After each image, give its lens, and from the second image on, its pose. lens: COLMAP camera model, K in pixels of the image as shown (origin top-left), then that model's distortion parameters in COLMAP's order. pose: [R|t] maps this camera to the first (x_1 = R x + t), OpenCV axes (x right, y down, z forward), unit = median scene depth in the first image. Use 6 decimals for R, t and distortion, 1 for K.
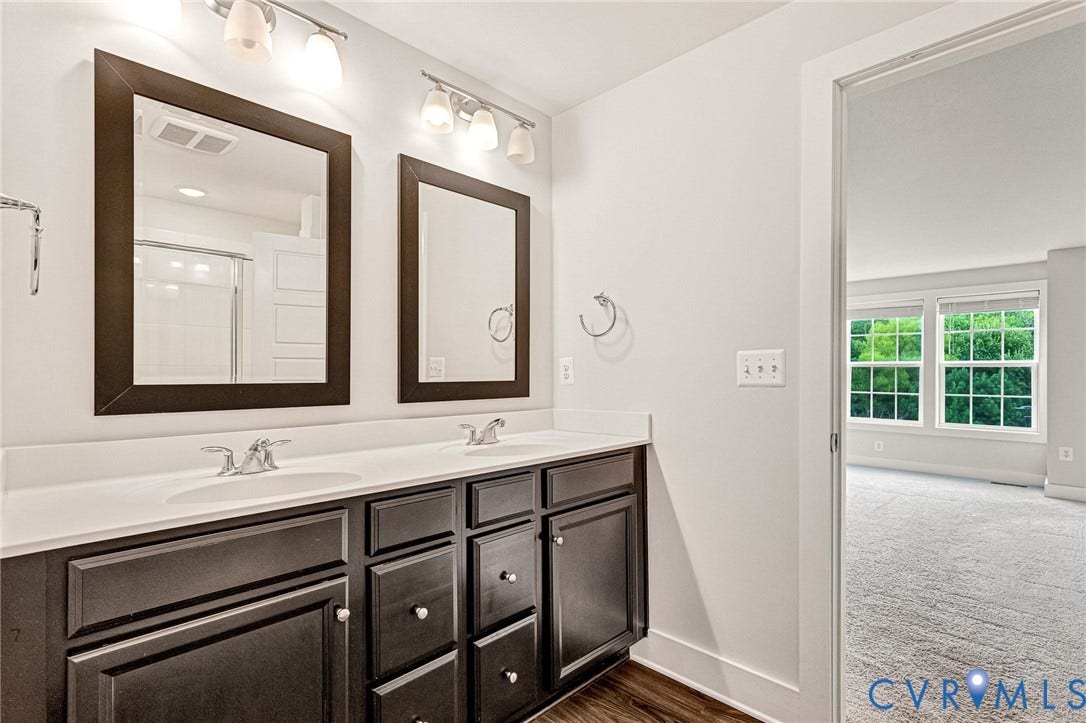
lens RADIAL K [[503.8, 0, 529.1], [0, 503.8, 368.7], [0, 0, 1]] dist [0.008312, -0.000299]
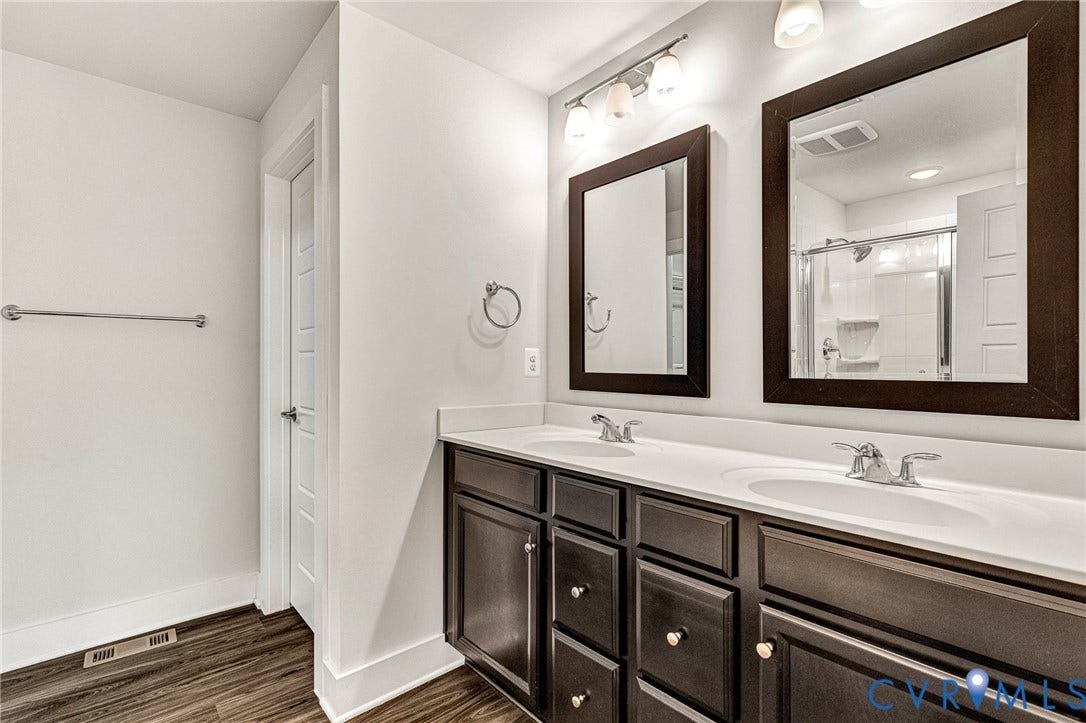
lens RADIAL K [[503.8, 0, 529.1], [0, 503.8, 368.7], [0, 0, 1]] dist [0.008312, -0.000299]
pose [[-0.065304, -0.000767, -0.997865, 0.648854], [-0.001274, 0.999999, -0.000685, 0.015064], [0.997865, 0.001227, -0.065305, 0.713378]]
